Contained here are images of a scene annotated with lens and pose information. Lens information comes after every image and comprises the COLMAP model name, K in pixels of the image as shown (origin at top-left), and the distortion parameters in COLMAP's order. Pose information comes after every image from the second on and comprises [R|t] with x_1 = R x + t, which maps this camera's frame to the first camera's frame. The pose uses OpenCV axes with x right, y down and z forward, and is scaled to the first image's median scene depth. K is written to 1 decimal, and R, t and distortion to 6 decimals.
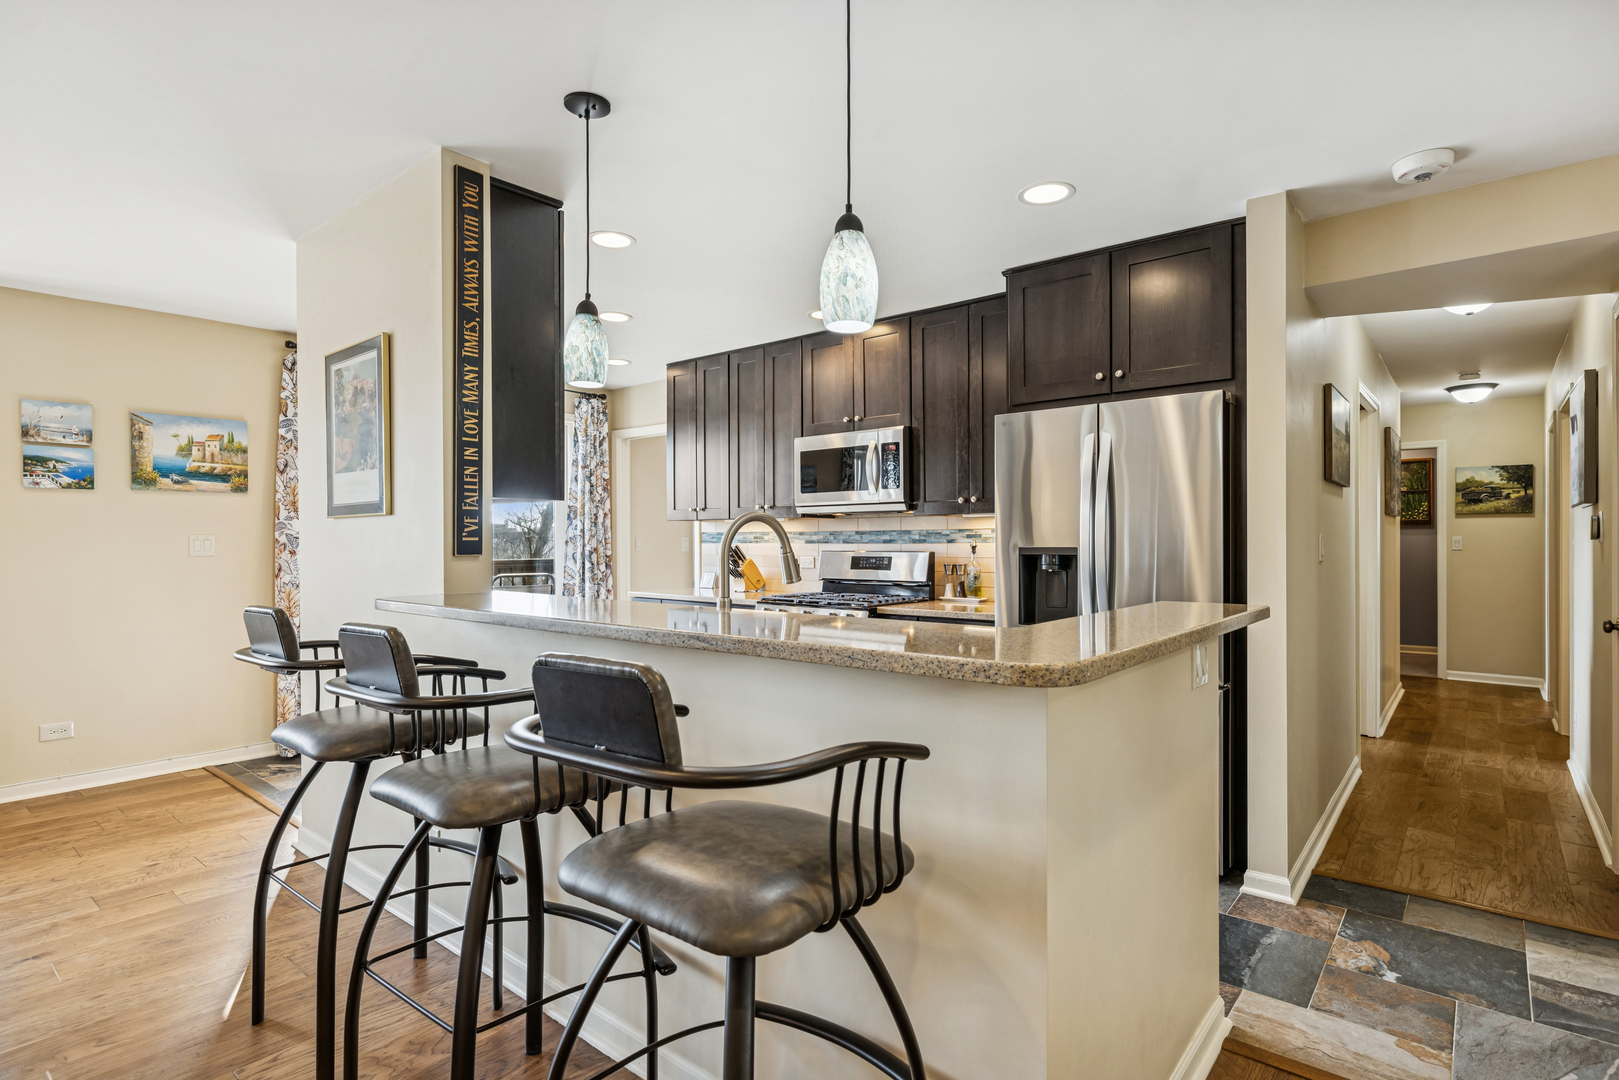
lens RADIAL K [[832.2, 0, 821.1], [0, 832.2, 538.7], [0, 0, 1]] dist [-0.002772, 0.003453]
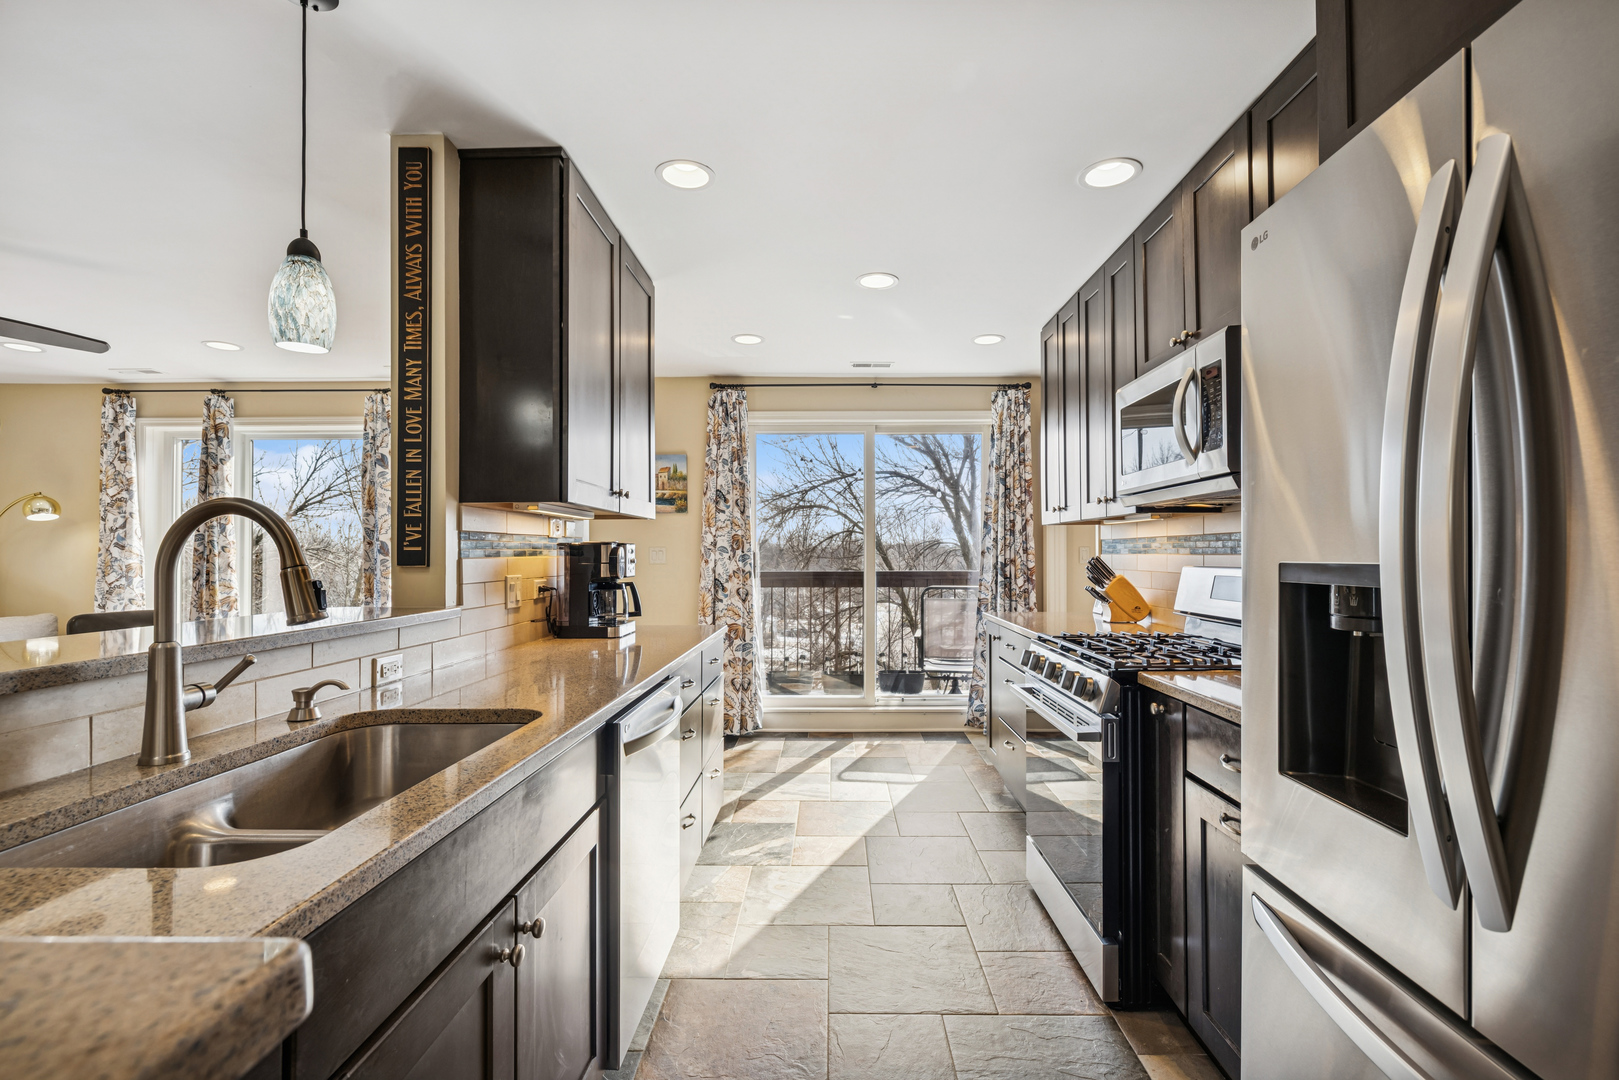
lens RADIAL K [[735.2, 0, 815.3], [0, 735.2, 549.0], [0, 0, 1]] dist [-0.001576, 0.000294]
pose [[0.620394, -0.005969, -0.784267, 0.210461], [0.004540, 0.999982, -0.004019, 0.002651], [0.784277, -0.001068, 0.620410, 0.363038]]
